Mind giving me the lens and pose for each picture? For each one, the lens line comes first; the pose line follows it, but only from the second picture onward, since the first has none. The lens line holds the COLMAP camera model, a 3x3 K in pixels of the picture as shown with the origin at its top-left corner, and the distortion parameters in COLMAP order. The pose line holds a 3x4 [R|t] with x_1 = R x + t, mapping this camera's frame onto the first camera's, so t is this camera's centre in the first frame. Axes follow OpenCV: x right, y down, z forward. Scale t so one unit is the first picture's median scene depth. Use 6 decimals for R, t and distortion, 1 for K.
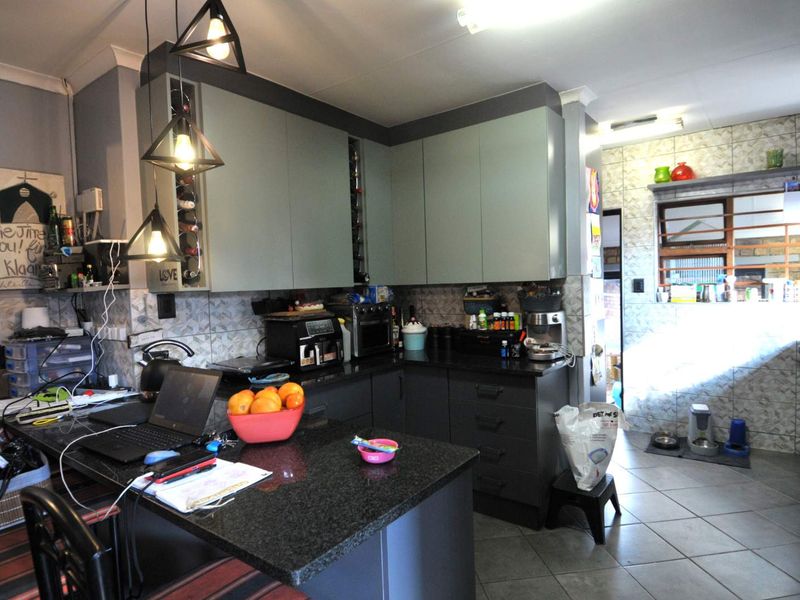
lens RADIAL K [[475.1, 0, 400.0], [0, 475.1, 300.0], [0, 0, 1]] dist [0.057175, -0.059099]
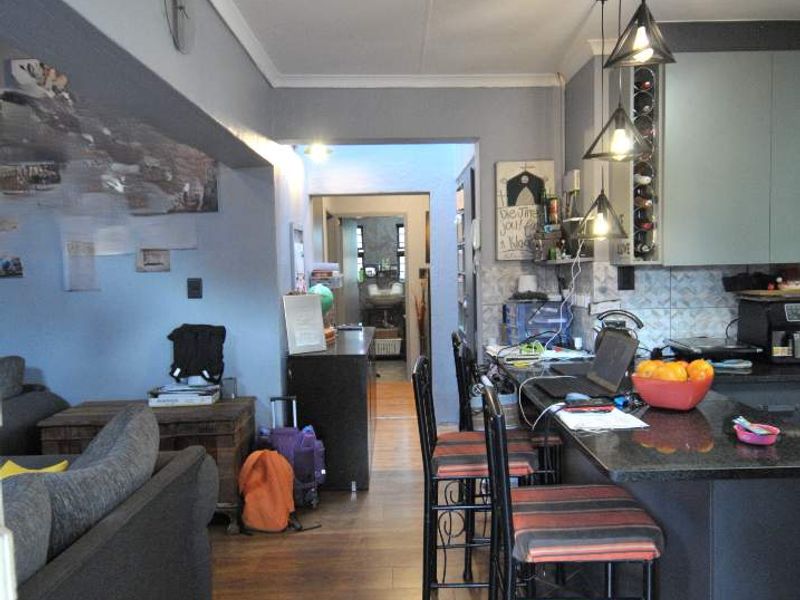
lens RADIAL K [[622.4, 0, 400.0], [0, 622.4, 300.0], [0, 0, 1]] dist [0.003716, 0.001653]
pose [[0.612744, 0.067491, -0.787395, 0.279479], [-0.025721, 0.997522, 0.065486, -0.016170], [0.789863, -0.019873, 0.612961, -0.212764]]
